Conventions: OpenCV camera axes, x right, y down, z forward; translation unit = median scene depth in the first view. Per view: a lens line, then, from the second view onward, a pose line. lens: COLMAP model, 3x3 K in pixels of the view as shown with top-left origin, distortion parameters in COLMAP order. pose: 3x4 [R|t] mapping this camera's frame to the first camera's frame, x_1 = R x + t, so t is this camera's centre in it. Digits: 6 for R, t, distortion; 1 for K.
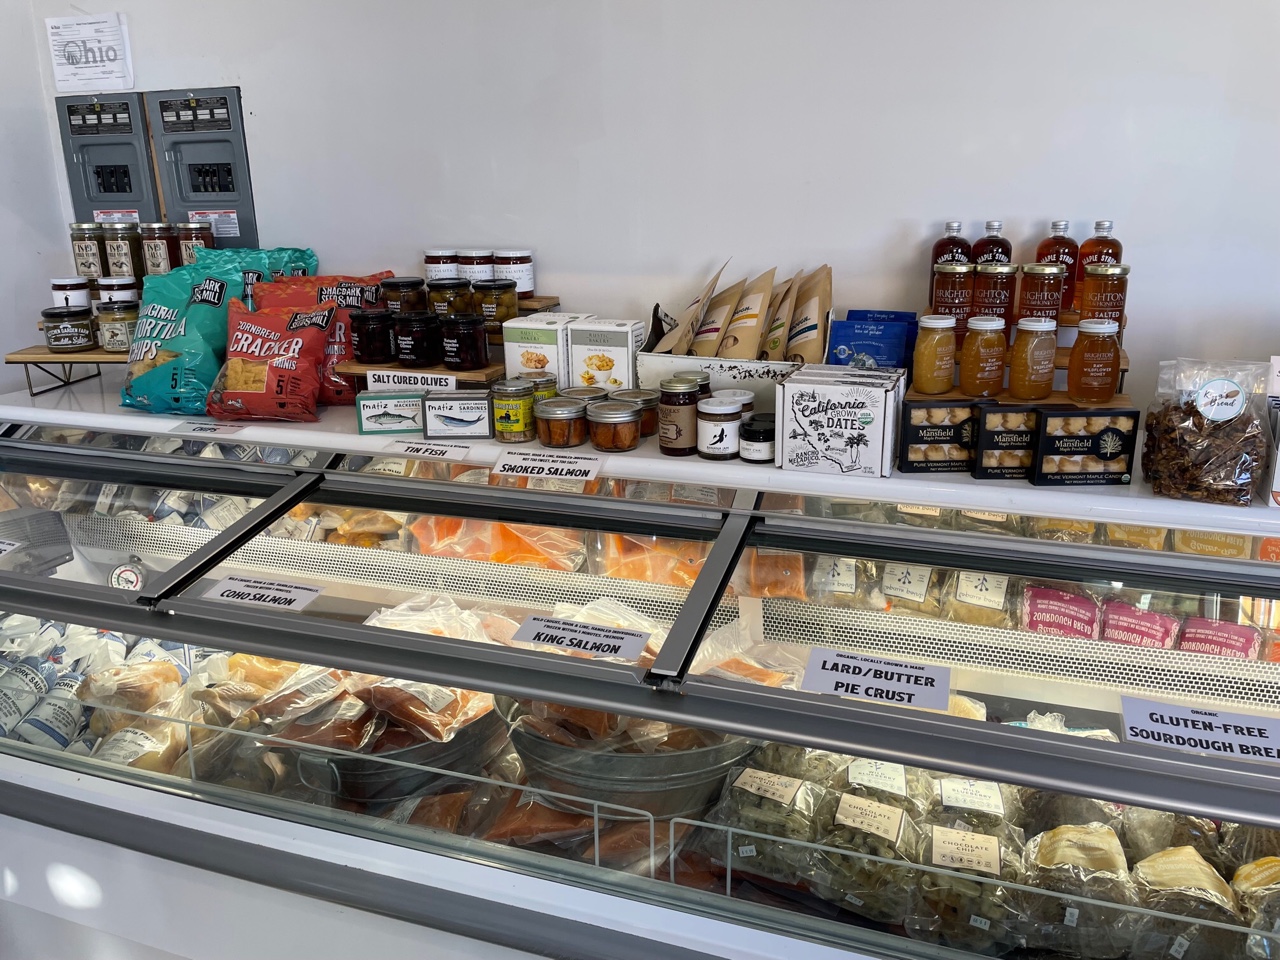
lens RADIAL K [[922.4, 0, 640.0], [0, 922.4, 480.0], [0, 0, 1]] dist [0.019563, -0.003369]
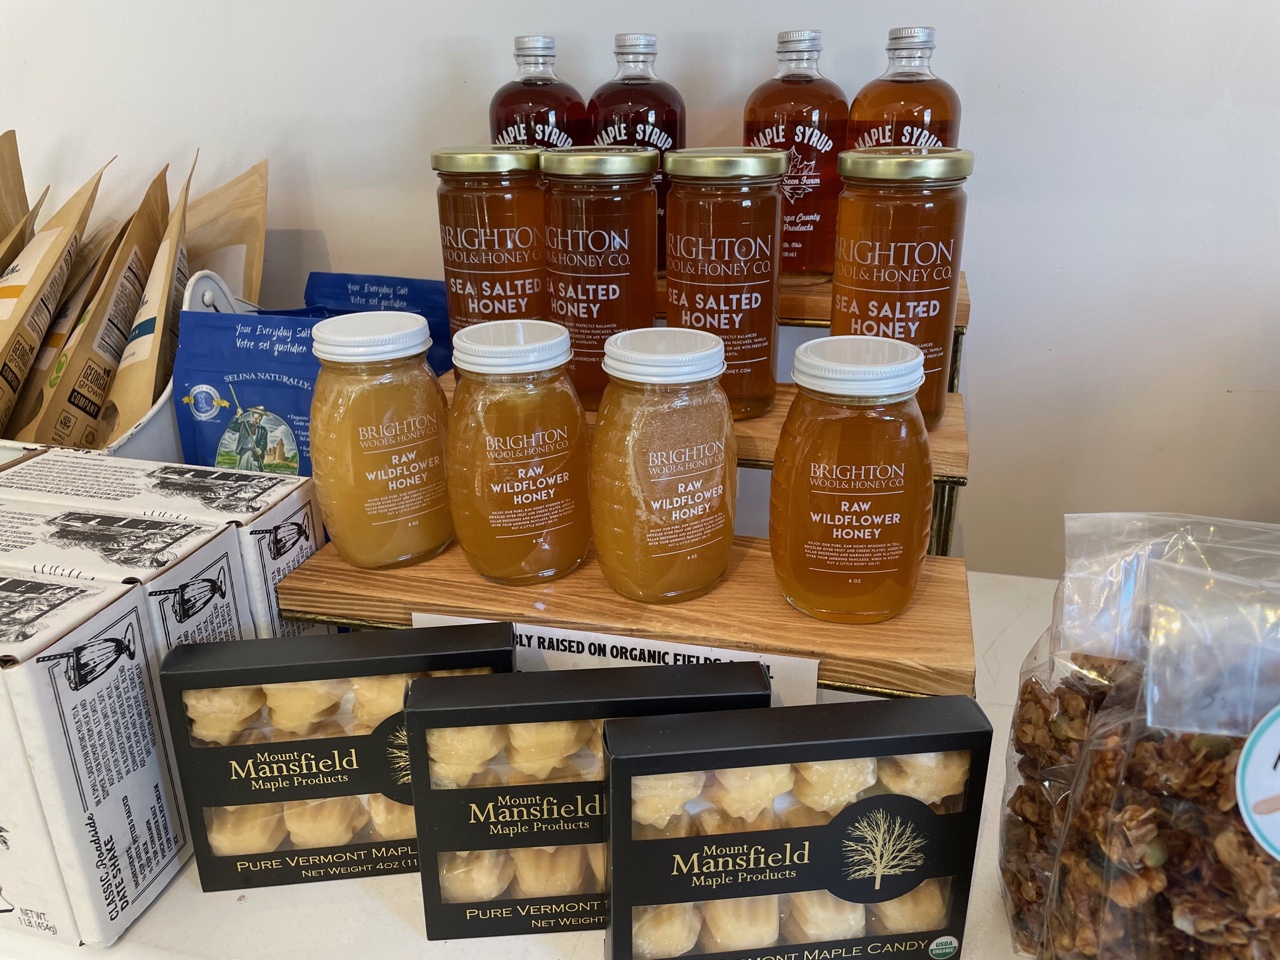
lens RADIAL K [[941.1, 0, 640.0], [0, 941.1, 480.0], [0, 0, 1]] dist [0.062600, 0.000815]
pose [[0.992547, -0.031649, 0.117683, 0.373131], [0.022521, 0.996691, 0.078105, -0.147193], [-0.119766, -0.074872, 0.989975, 0.682025]]
